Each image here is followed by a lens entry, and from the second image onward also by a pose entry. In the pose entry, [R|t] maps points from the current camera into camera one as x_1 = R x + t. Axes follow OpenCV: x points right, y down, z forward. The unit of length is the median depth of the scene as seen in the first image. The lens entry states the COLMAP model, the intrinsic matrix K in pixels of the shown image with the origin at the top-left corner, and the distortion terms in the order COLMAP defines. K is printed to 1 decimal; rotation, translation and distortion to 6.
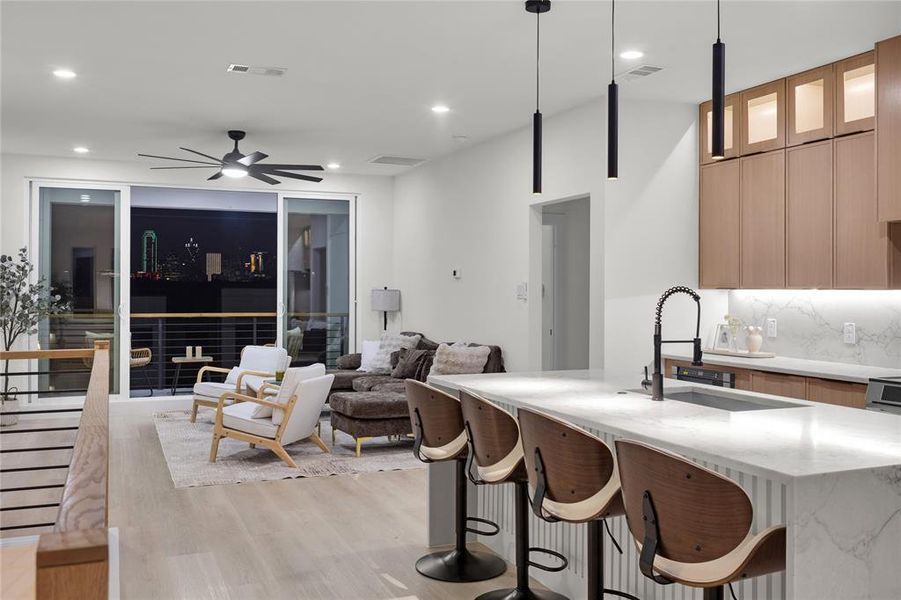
lens RADIAL K [[816.9, 0, 447.4], [0, 816.9, 294.4], [0, 0, 1]] dist [-0.018284, 0.000000]
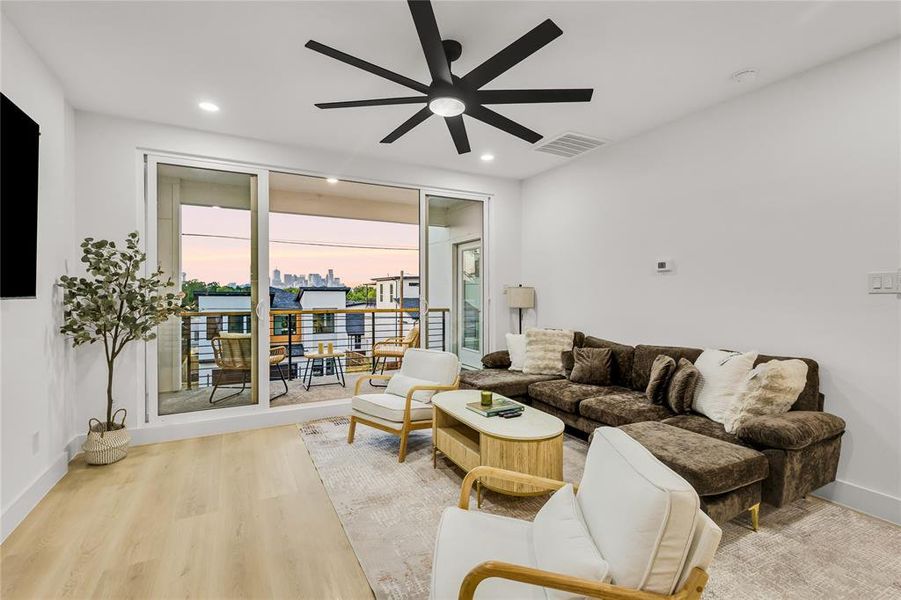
lens RADIAL K [[416.0, 0, 448.6], [0, 416.0, 297.5], [0, 0, 1]] dist [0.000564, -0.000468]
pose [[0.996307, -0.003651, 0.085779, -0.253701], [0.003007, 0.999966, 0.007641, 0.003669], [-0.085804, -0.007355, 0.996285, 0.575763]]
